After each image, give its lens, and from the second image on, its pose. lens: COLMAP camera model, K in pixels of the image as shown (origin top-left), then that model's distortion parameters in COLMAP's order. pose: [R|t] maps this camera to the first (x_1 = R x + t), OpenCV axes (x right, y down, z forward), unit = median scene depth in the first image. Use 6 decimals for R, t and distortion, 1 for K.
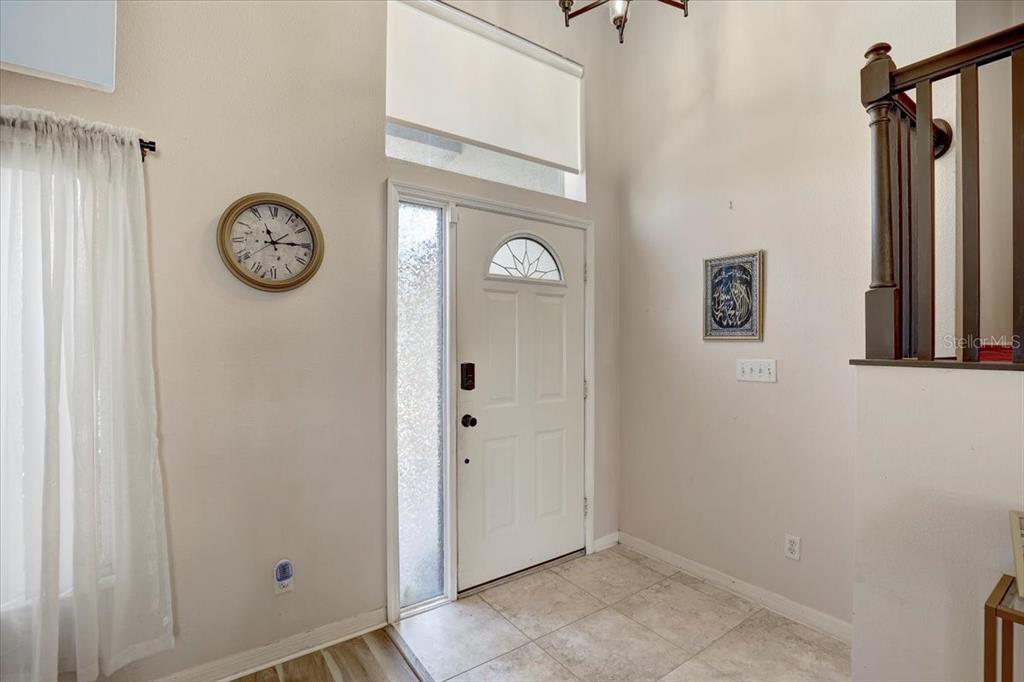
lens RADIAL K [[468.2, 0, 512.0], [0, 468.2, 341.0], [0, 0, 1]] dist [-0.014699, 0.000118]
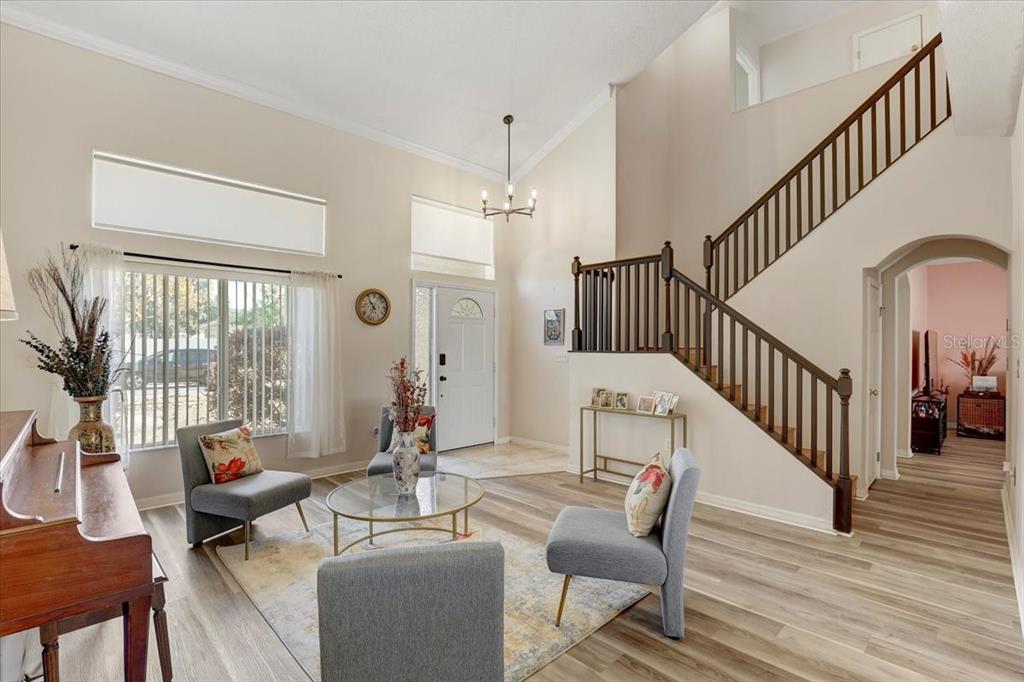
lens RADIAL K [[475.3, 0, 531.4], [0, 475.3, 343.8], [0, 0, 1]] dist [-0.003247, -0.000672]
pose [[0.981949, 0.004857, 0.189084, -0.107663], [-0.003947, 0.999979, -0.005189, 0.006823], [-0.189105, 0.004349, 0.981947, -1.433072]]
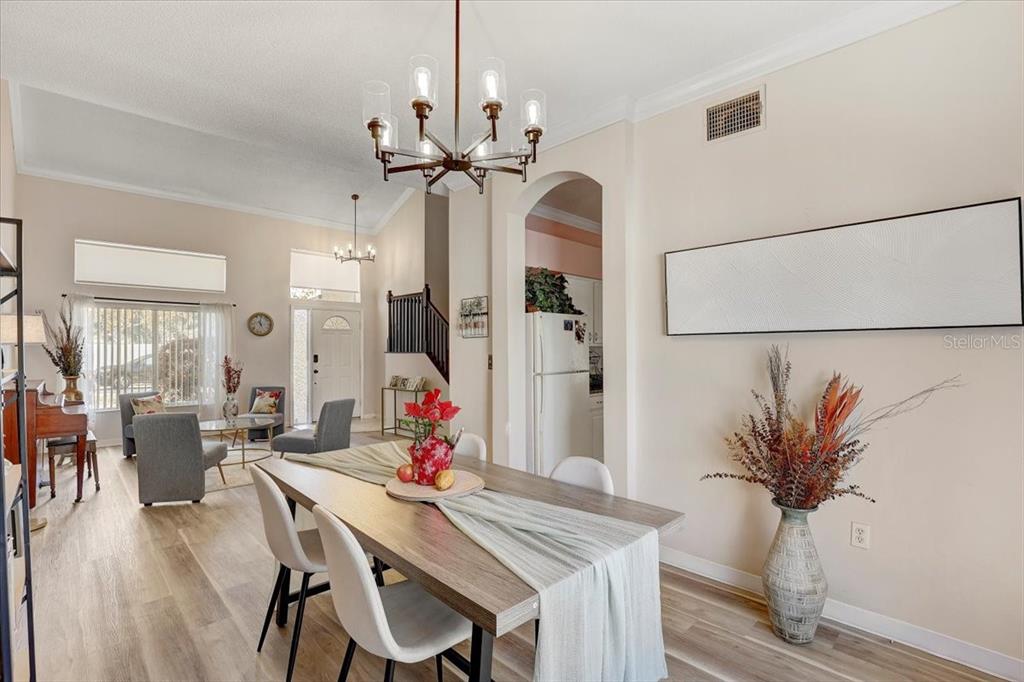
lens RADIAL K [[469.3, 0, 512.0], [0, 469.3, 341.0], [0, 0, 1]] dist [0.001203, 0.000570]
pose [[0.984365, 0.000584, 0.176141, 0.719603], [0.002355, 0.999862, -0.016474, 0.006266], [-0.176126, 0.016631, 0.984227, -2.661162]]
